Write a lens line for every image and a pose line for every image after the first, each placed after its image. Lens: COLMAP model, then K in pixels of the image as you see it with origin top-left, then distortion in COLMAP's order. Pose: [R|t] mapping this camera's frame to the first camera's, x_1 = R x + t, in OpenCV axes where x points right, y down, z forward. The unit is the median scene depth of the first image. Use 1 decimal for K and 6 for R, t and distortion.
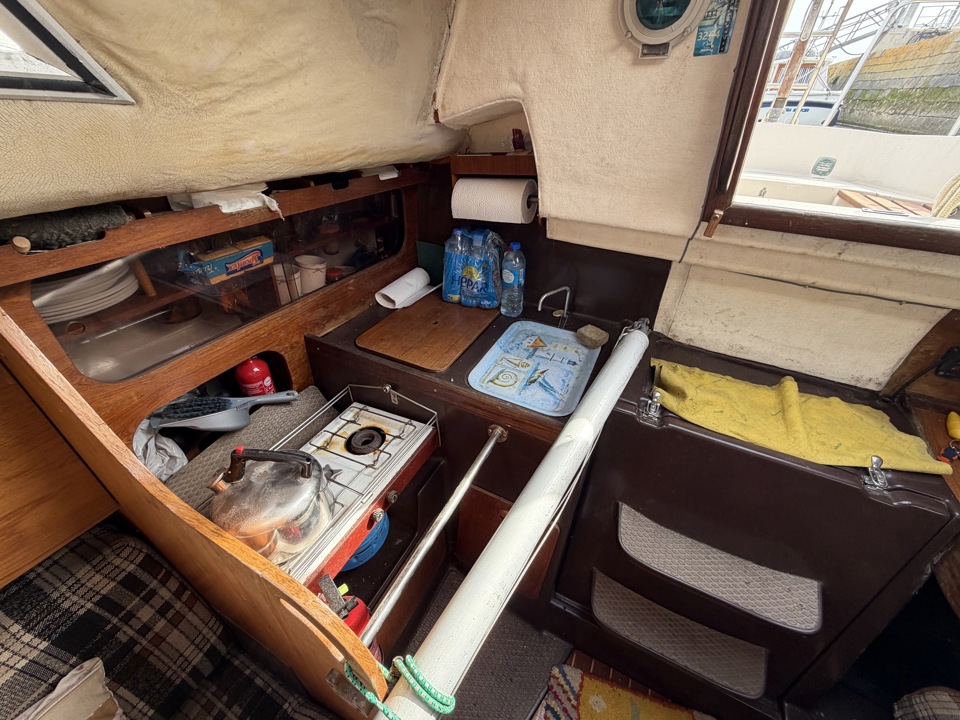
lens RADIAL K [[368.6, 0, 480.0], [0, 368.6, 360.0], [0, 0, 1]] dist [-0.019744, 0.000041]
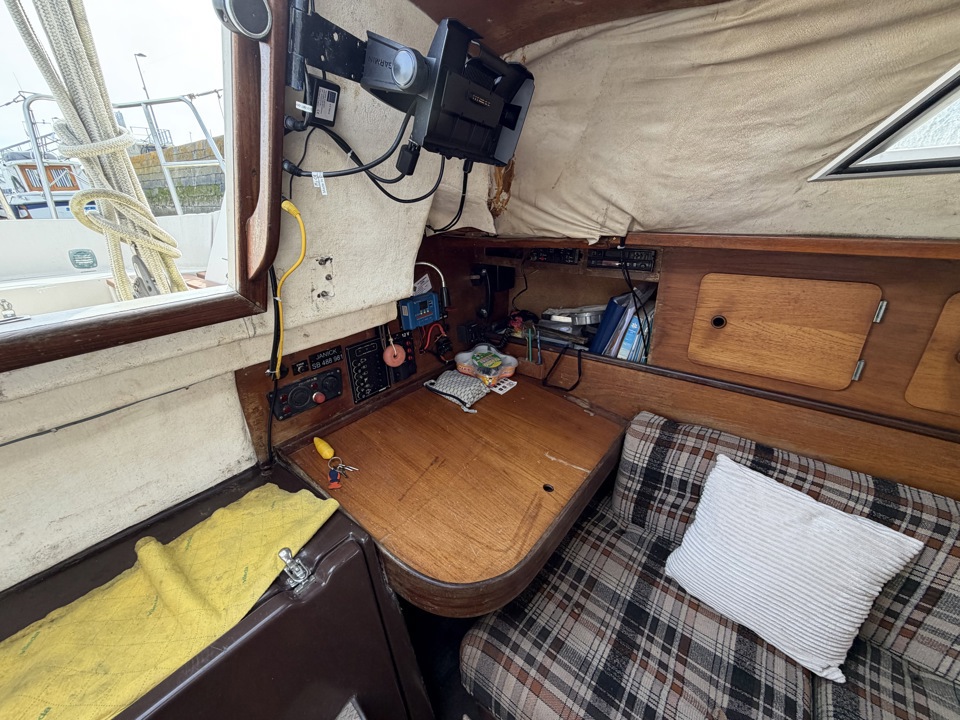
lens RADIAL K [[368.6, 0, 480.0], [0, 368.6, 360.0], [0, 0, 1]] dist [-0.019744, 0.000041]
pose [[0.168100, -0.394642, 0.903327, 0.495662], [0.573372, 0.784553, 0.236054, -0.013129], [-0.801865, 0.478262, 0.358160, 0.093203]]
